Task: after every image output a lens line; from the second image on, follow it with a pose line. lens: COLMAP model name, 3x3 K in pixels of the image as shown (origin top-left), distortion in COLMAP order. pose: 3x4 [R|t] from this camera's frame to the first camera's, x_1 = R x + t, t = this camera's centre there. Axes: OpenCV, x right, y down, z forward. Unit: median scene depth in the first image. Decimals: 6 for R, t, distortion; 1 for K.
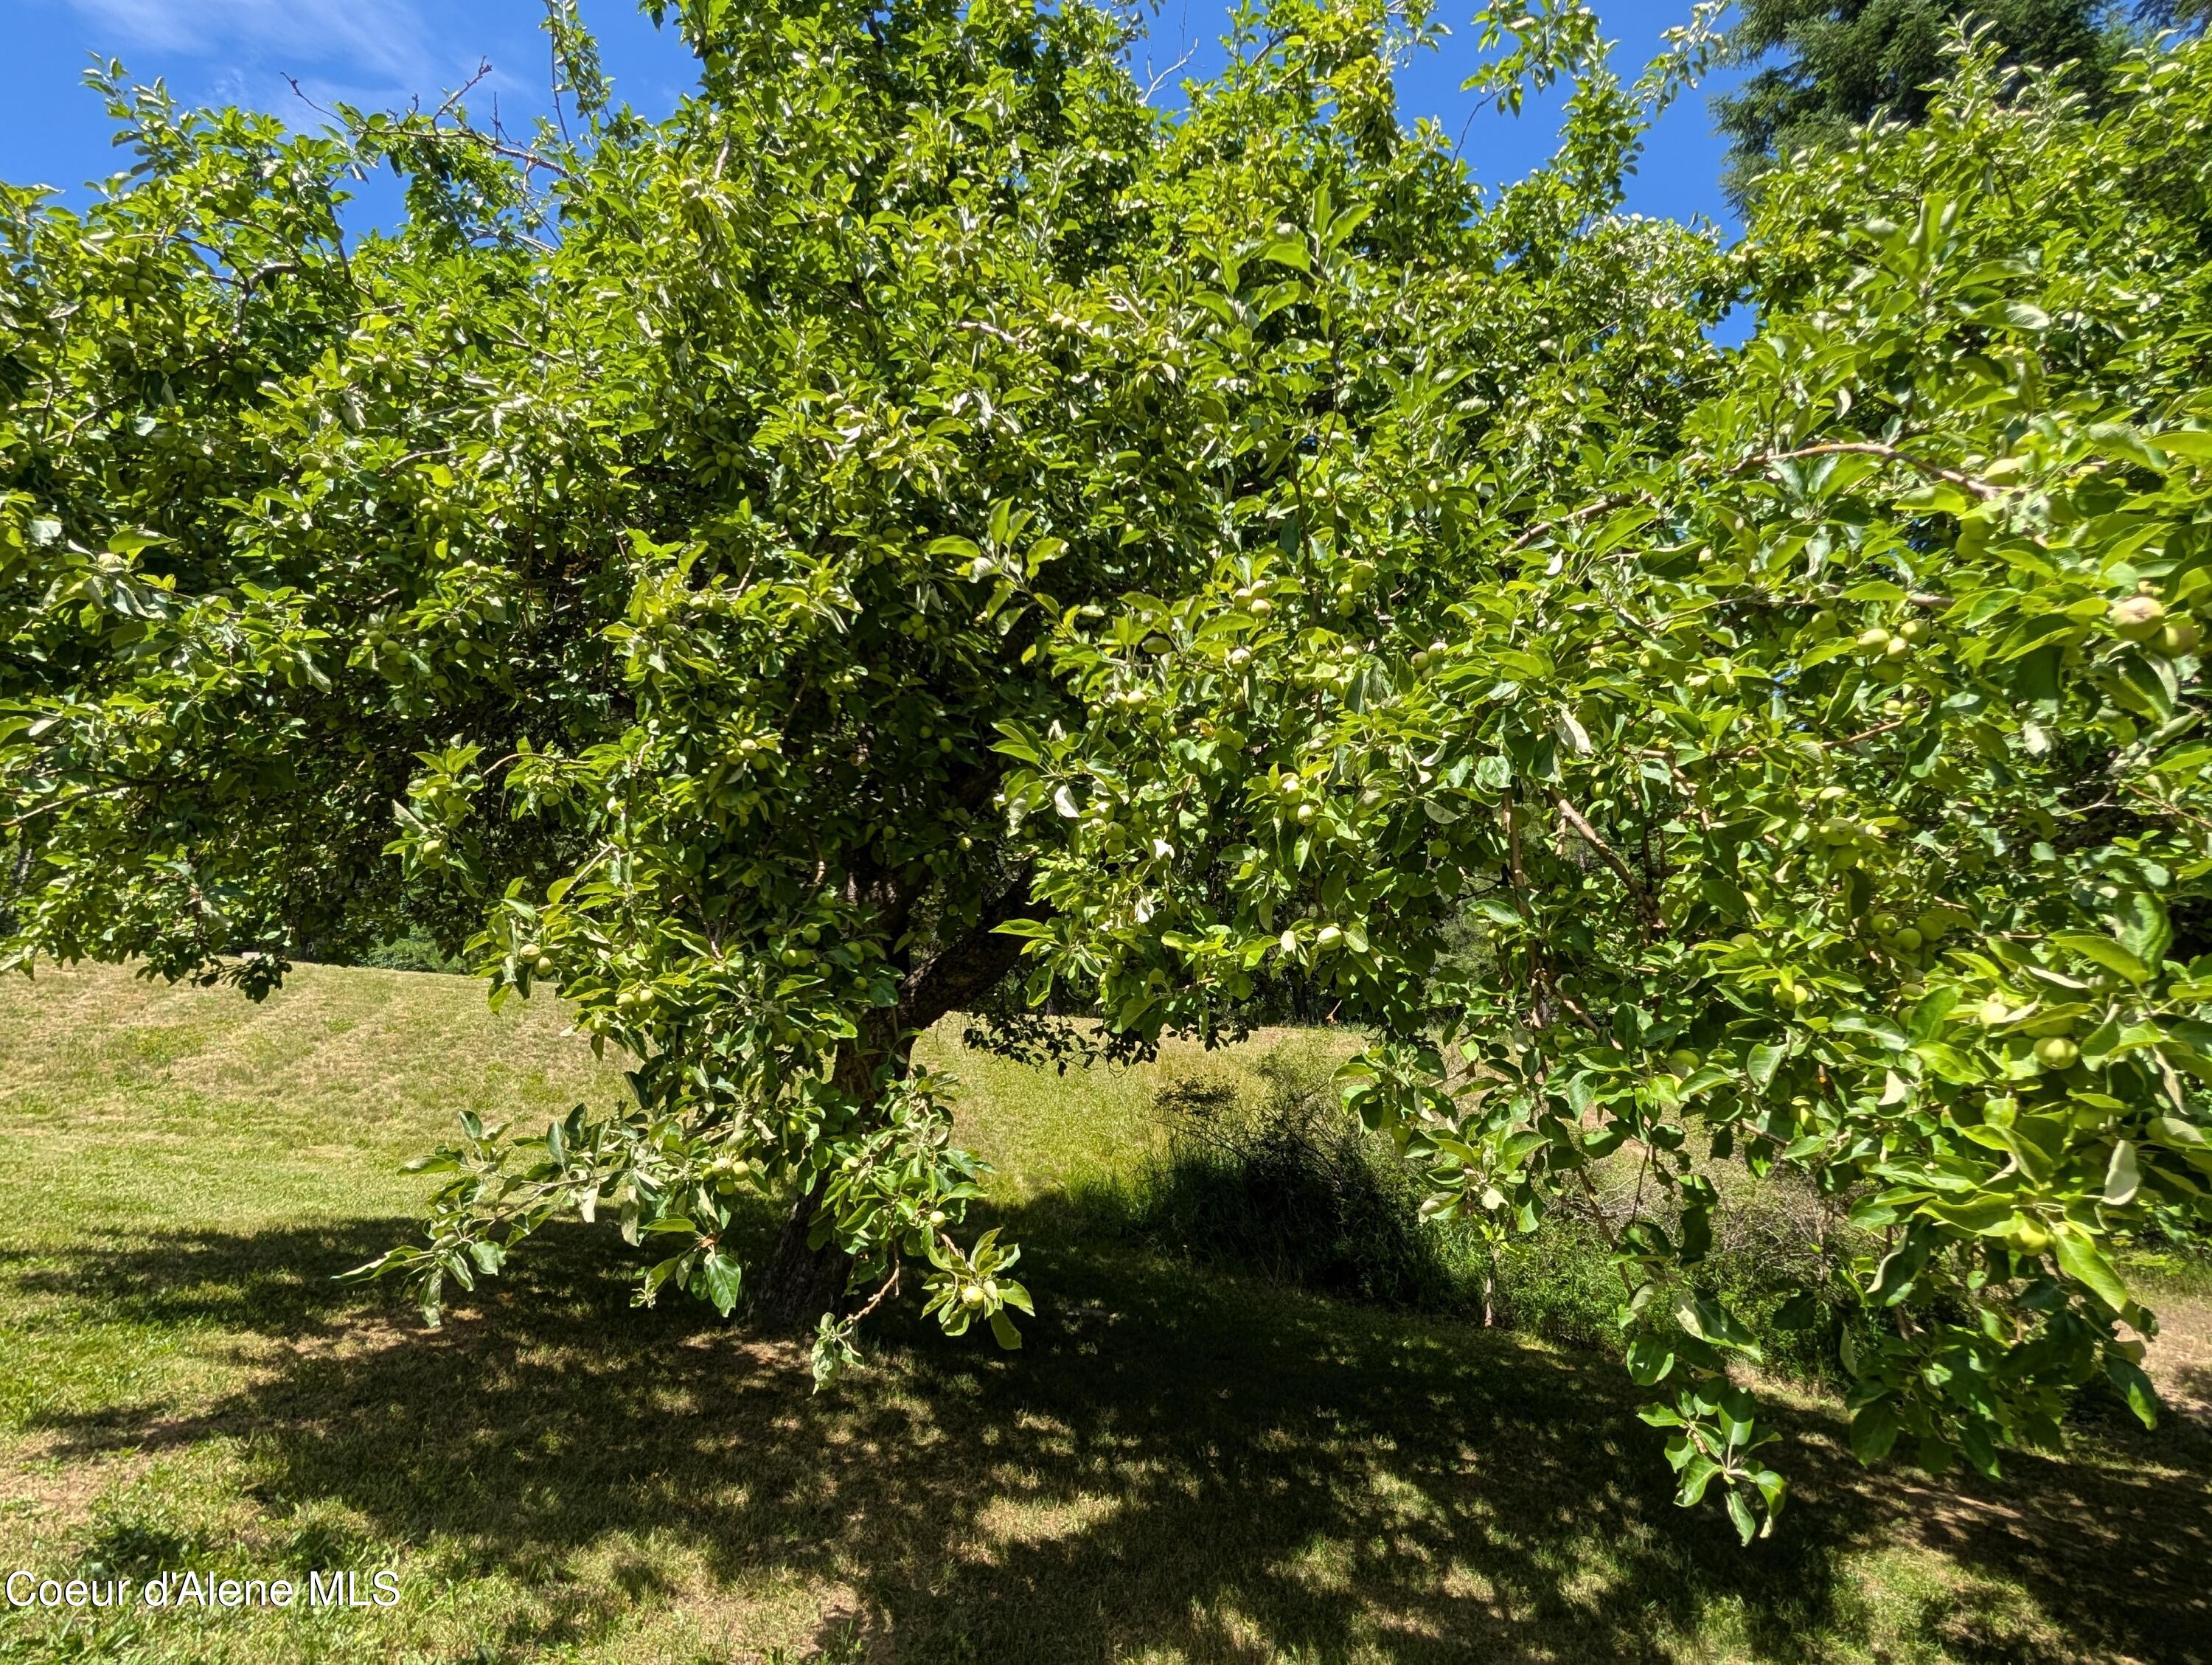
lens RADIAL K [[1153.3, 0, 1119.6], [0, 1153.3, 845.5], [0, 0, 1]] dist [0.000353, -0.000287]
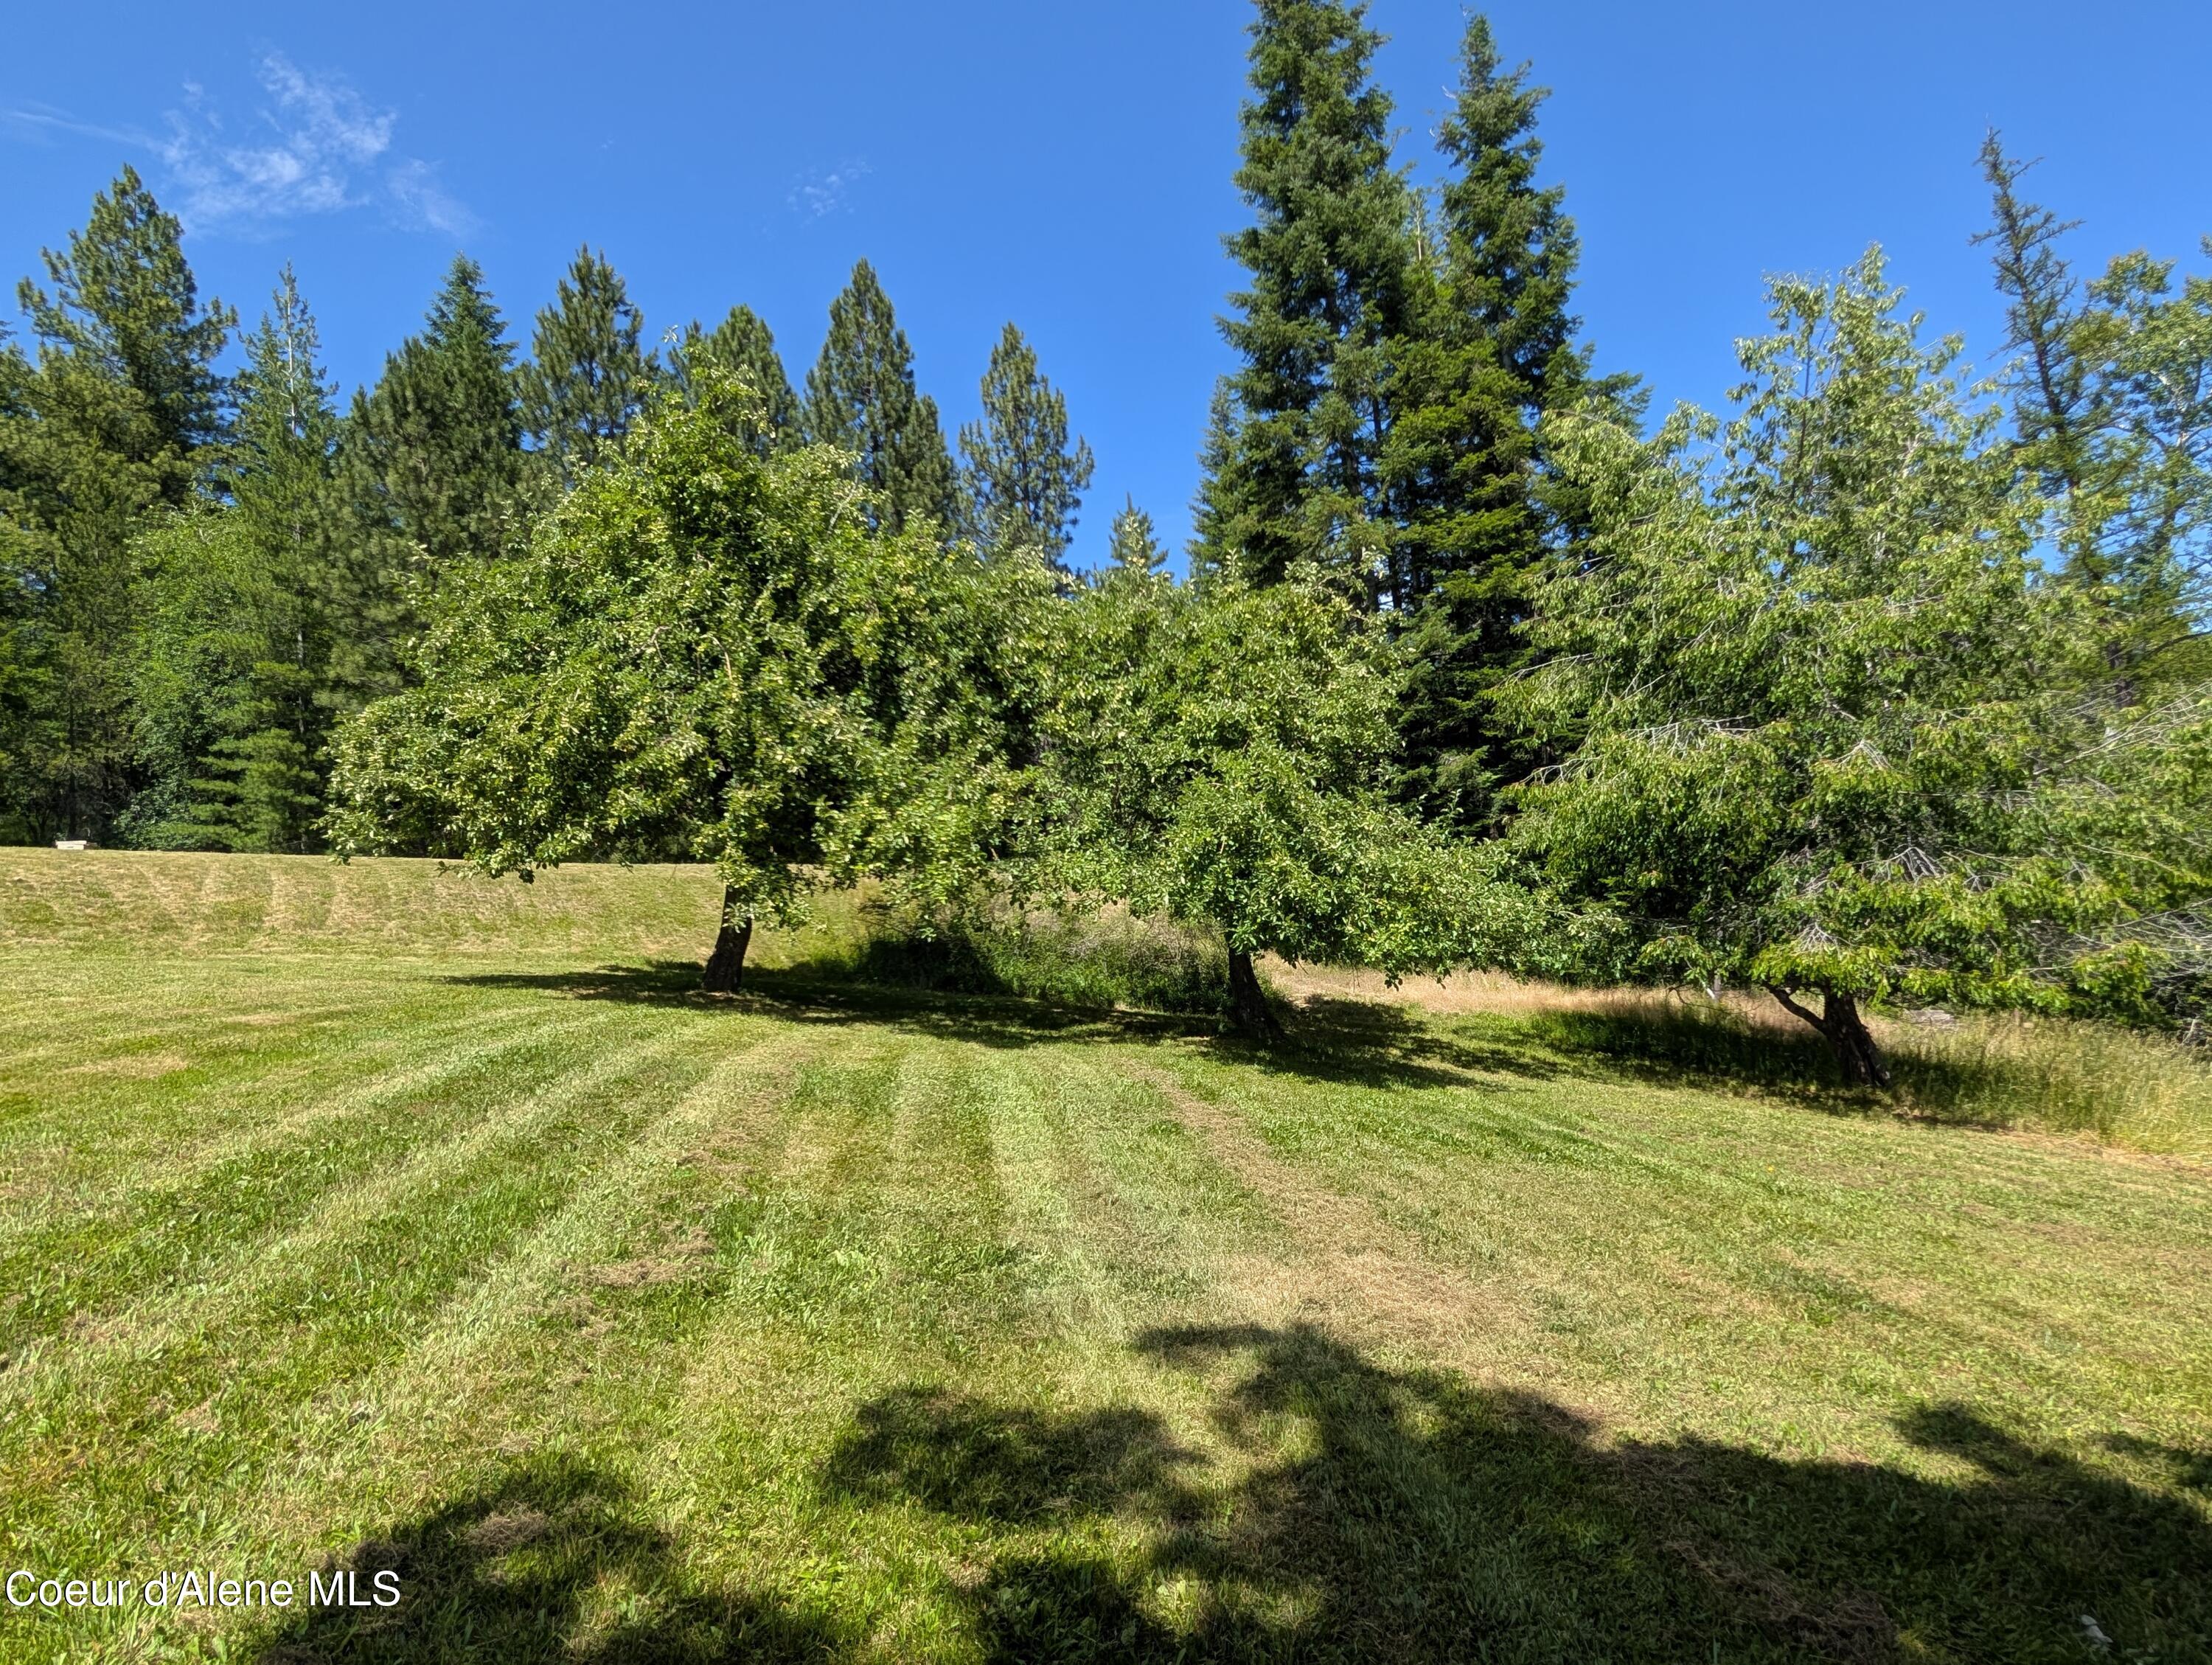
lens RADIAL K [[1153.3, 0, 1119.6], [0, 1153.3, 845.5], [0, 0, 1]] dist [0.000353, -0.000287]
pose [[0.968961, -0.039733, 0.243999, -0.014181], [0.003380, 0.989036, 0.147634, -0.199722], [-0.247190, -0.142227, 0.958472, -1.119332]]
